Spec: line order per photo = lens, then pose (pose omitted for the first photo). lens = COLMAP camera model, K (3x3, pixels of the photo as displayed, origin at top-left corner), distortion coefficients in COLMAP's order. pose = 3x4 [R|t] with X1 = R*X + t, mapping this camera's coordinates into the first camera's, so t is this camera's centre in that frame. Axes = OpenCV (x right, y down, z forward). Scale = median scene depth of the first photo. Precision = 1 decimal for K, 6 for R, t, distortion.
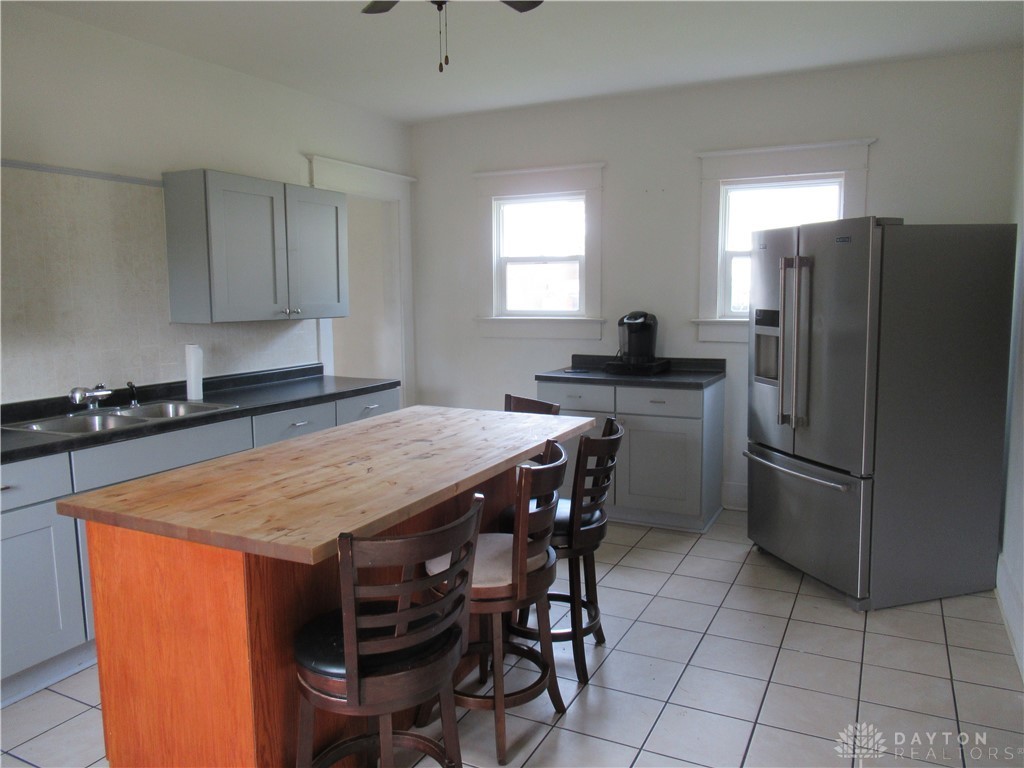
lens RADIAL K [[761.7, 0, 512.0], [0, 761.7, 384.0], [0, 0, 1]] dist [-0.006060, -0.000869]
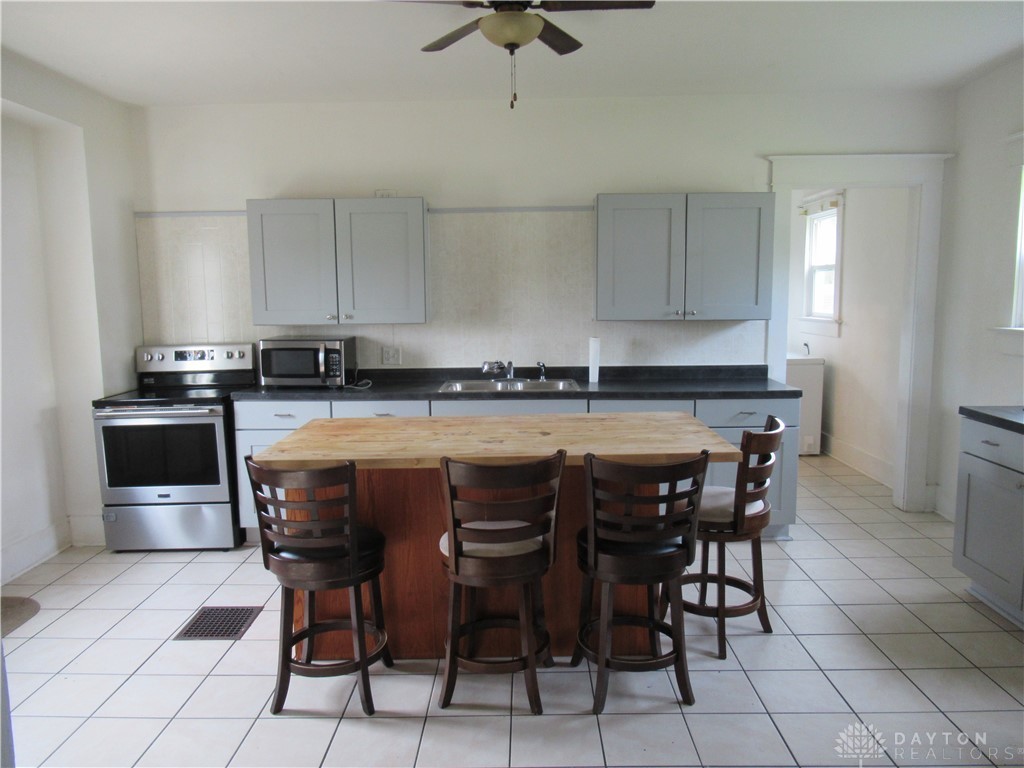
lens RADIAL K [[761.7, 0, 512.0], [0, 761.7, 384.0], [0, 0, 1]] dist [-0.006060, -0.000869]
pose [[0.438743, 0.113509, -0.891415, 0.647084], [-0.101013, 0.991933, 0.076592, -0.059683], [0.892917, 0.056440, 0.446669, 0.344990]]
